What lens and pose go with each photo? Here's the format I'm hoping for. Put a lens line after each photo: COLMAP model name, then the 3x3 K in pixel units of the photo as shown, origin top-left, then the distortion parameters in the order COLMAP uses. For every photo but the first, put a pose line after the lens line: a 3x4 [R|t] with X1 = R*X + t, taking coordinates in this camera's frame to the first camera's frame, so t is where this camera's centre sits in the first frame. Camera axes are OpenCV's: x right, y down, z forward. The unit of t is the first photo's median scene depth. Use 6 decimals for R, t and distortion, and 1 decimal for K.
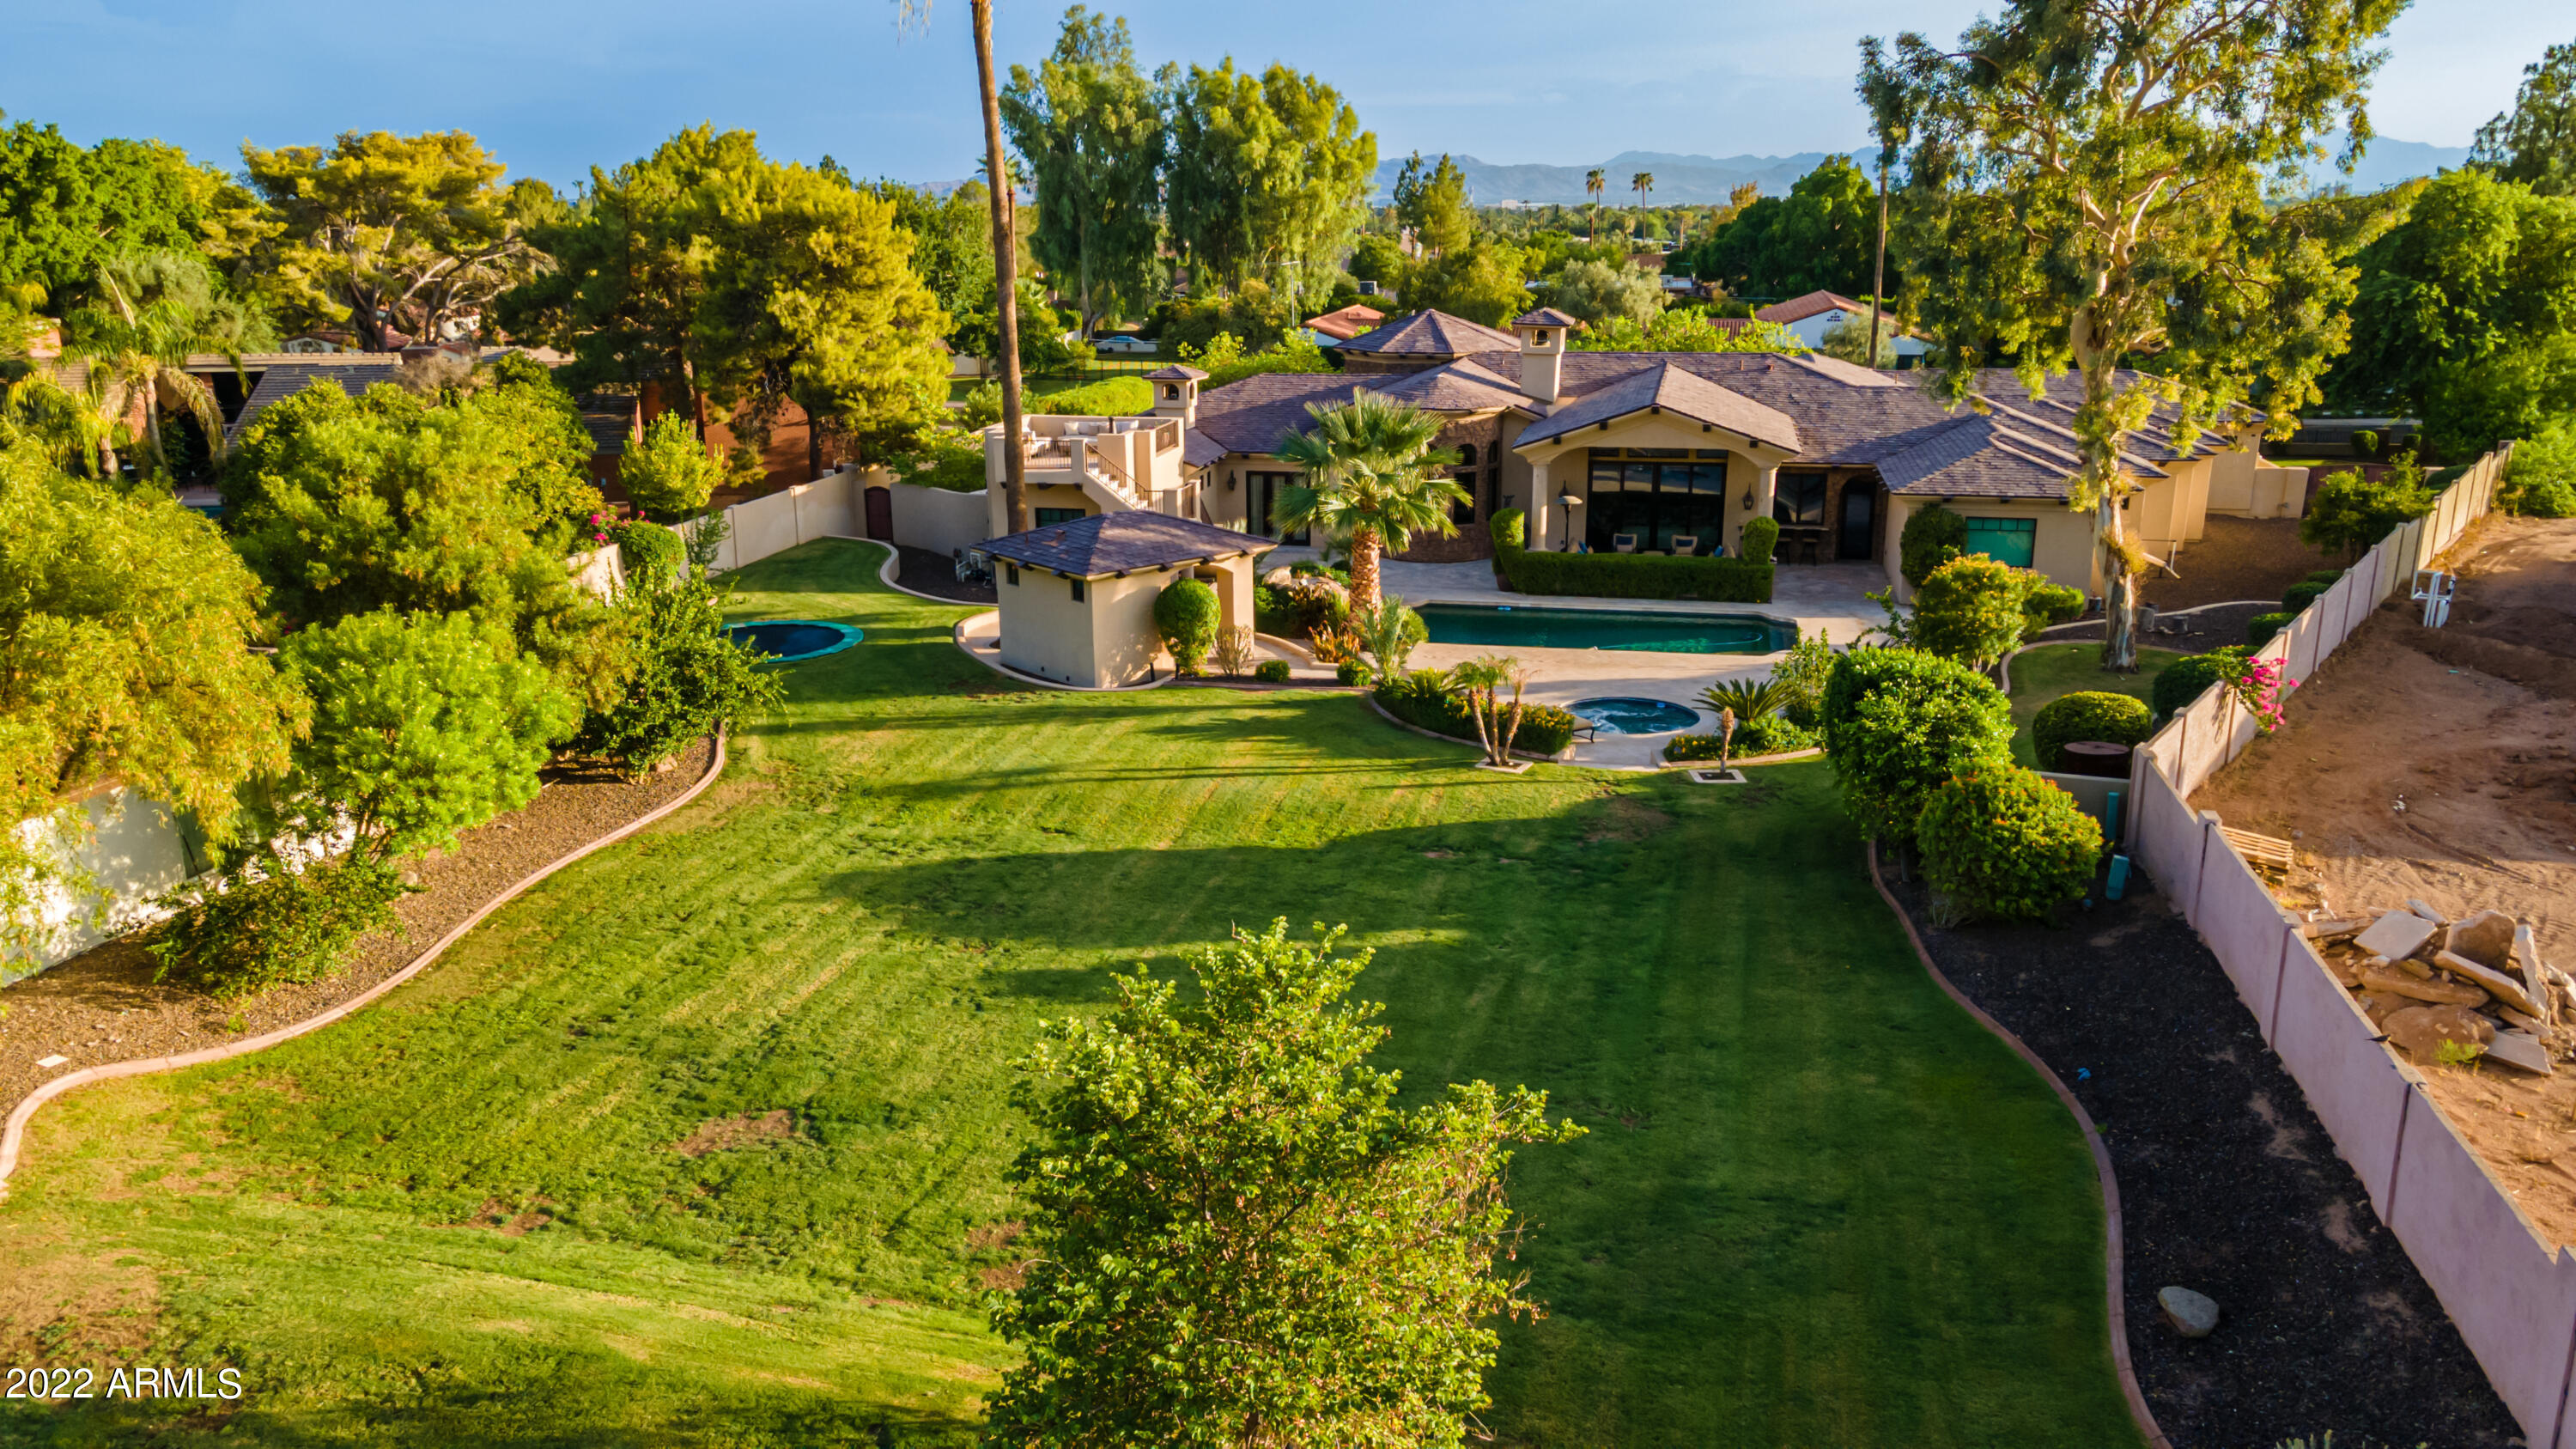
lens RADIAL K [[1859.5, 0, 1288.0], [0, 1859.5, 724.5], [0, 0, 1]] dist [0.023687, 0.005160]
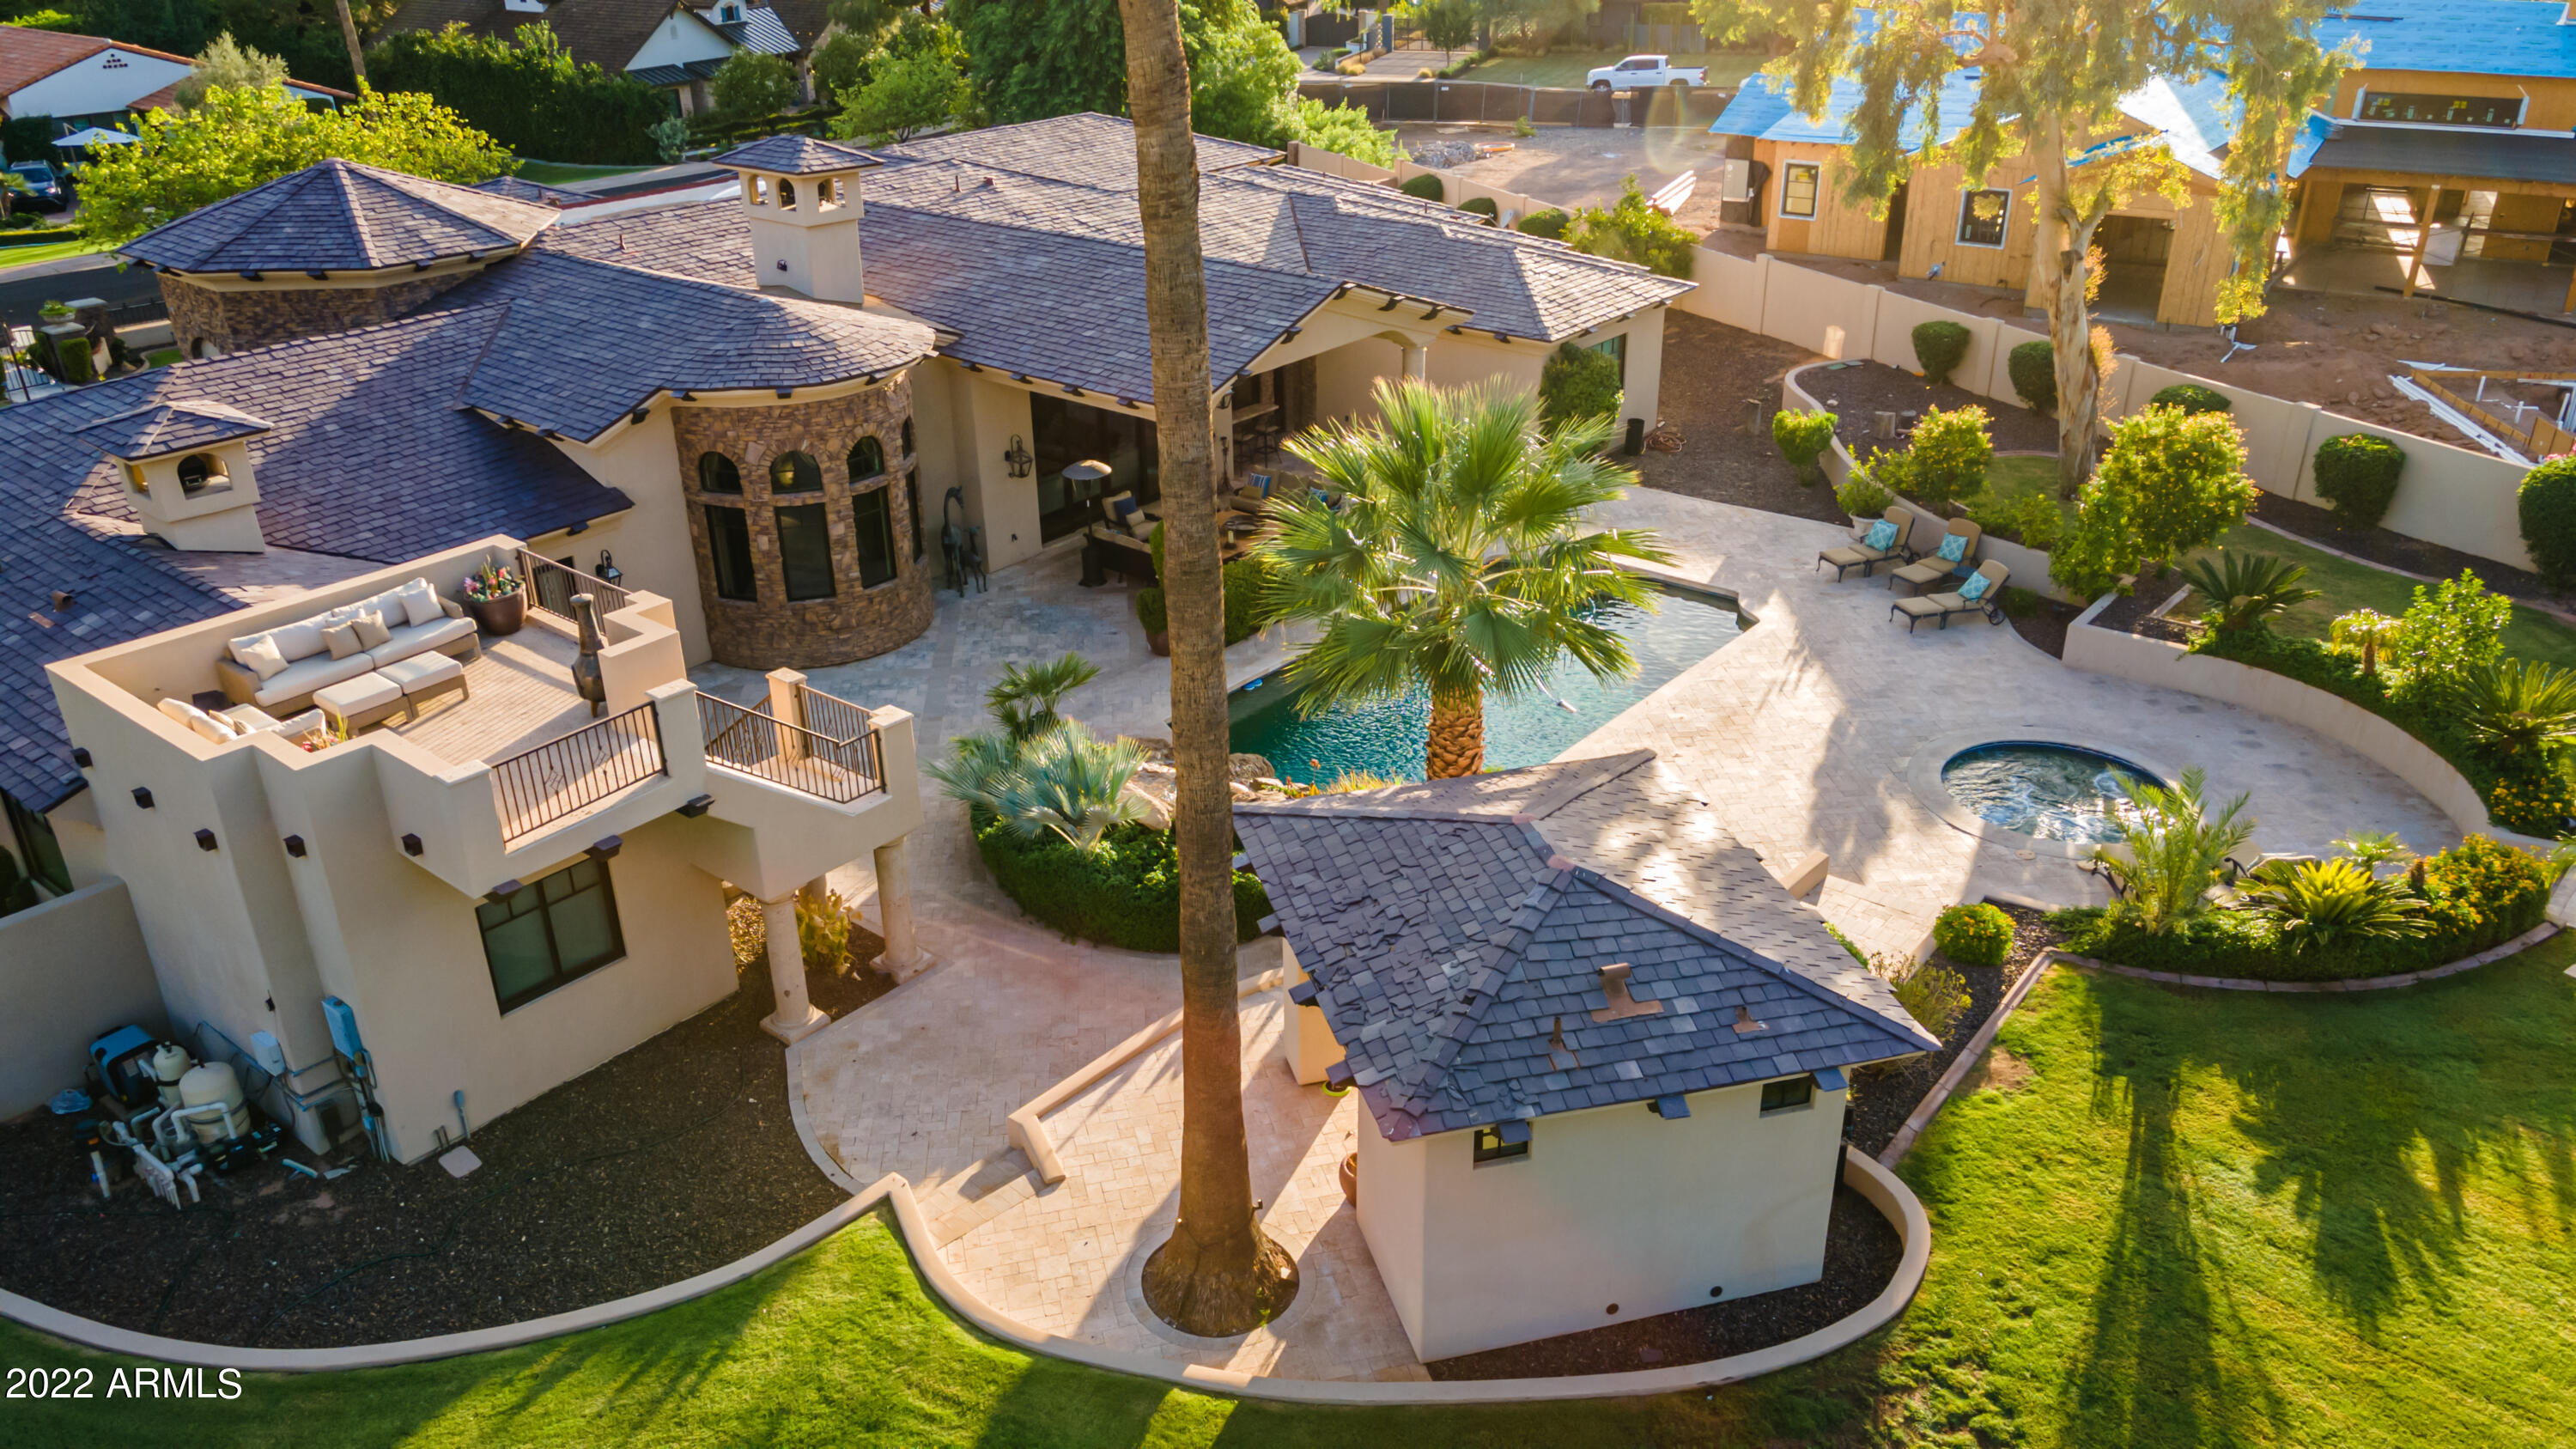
lens RADIAL K [[1859.5, 0, 1288.0], [0, 1859.5, 724.5], [0, 0, 1]] dist [0.023687, 0.005160]
pose [[0.479019, -0.379060, 0.791742, -0.308966], [0.258081, 0.922909, 0.285714, -0.195058], [-0.839008, 0.067471, 0.539919, 0.632157]]
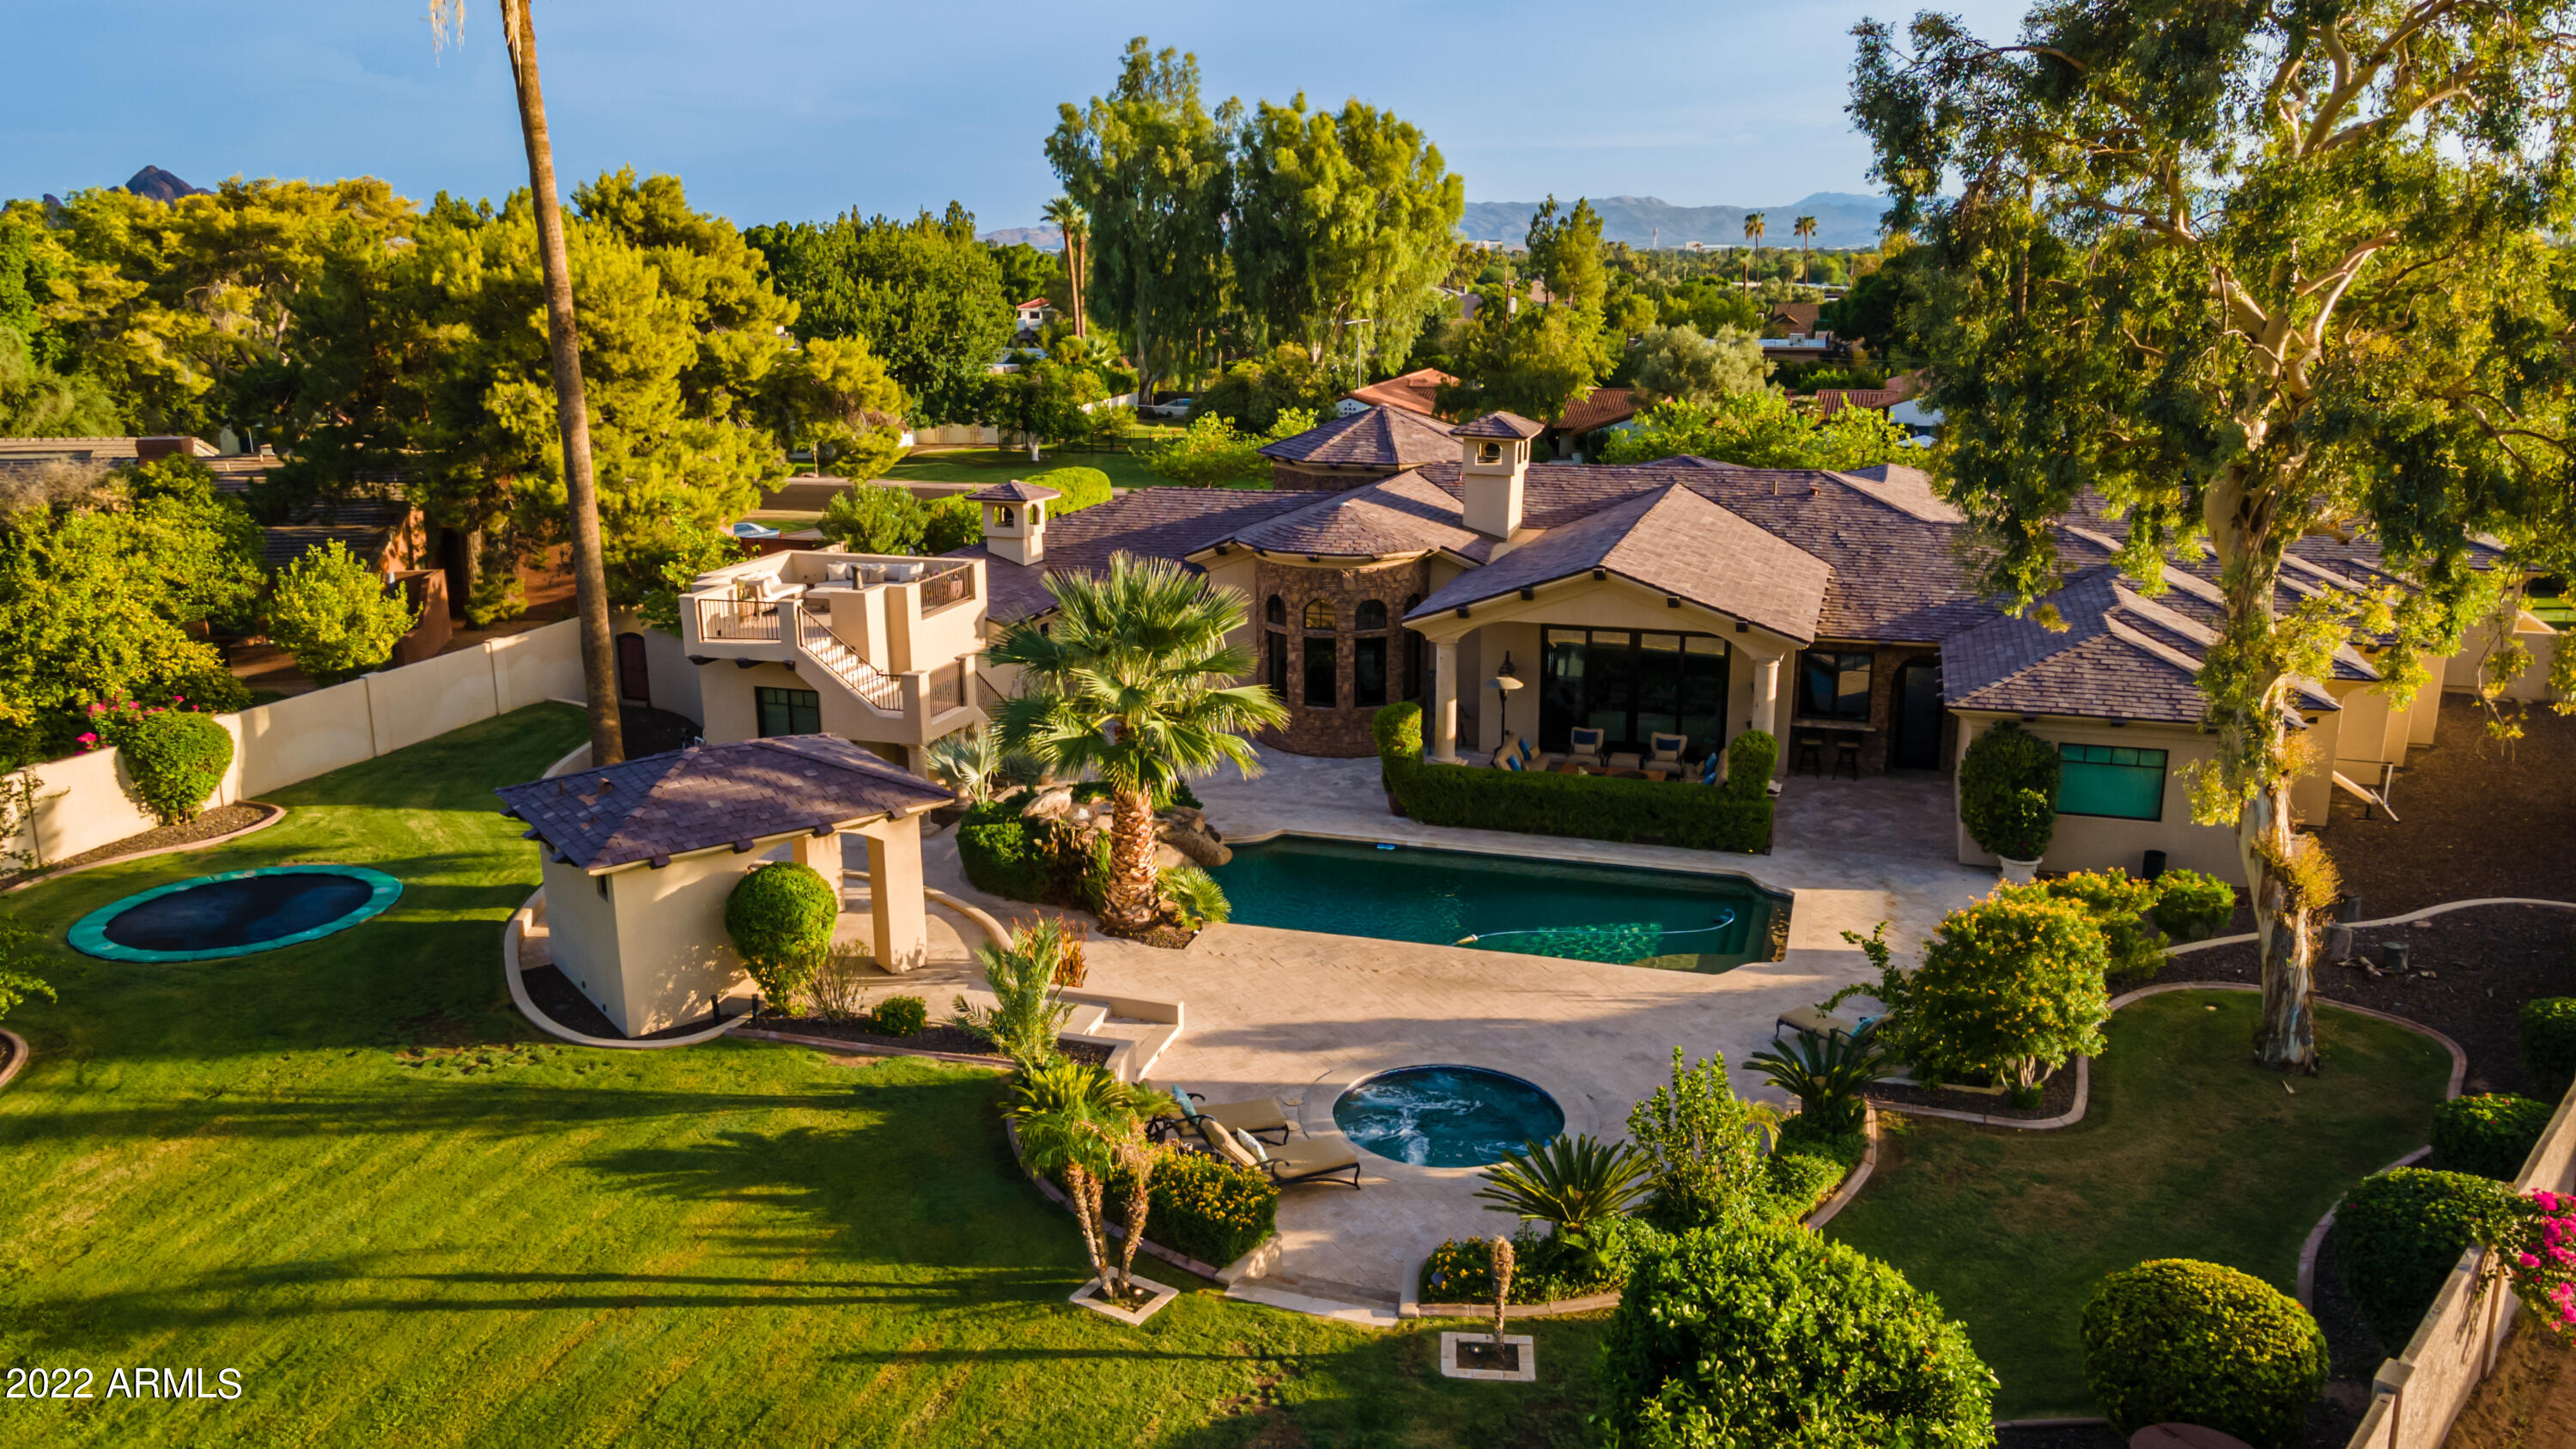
lens RADIAL K [[1859.5, 0, 1288.0], [0, 1859.5, 724.5], [0, 0, 1]] dist [0.023687, 0.005160]
pose [[0.995600, 0.023378, -0.090744, 0.131036], [-0.025294, 0.999480, -0.020022, -0.086516], [0.090229, 0.022229, 0.995673, 0.271196]]
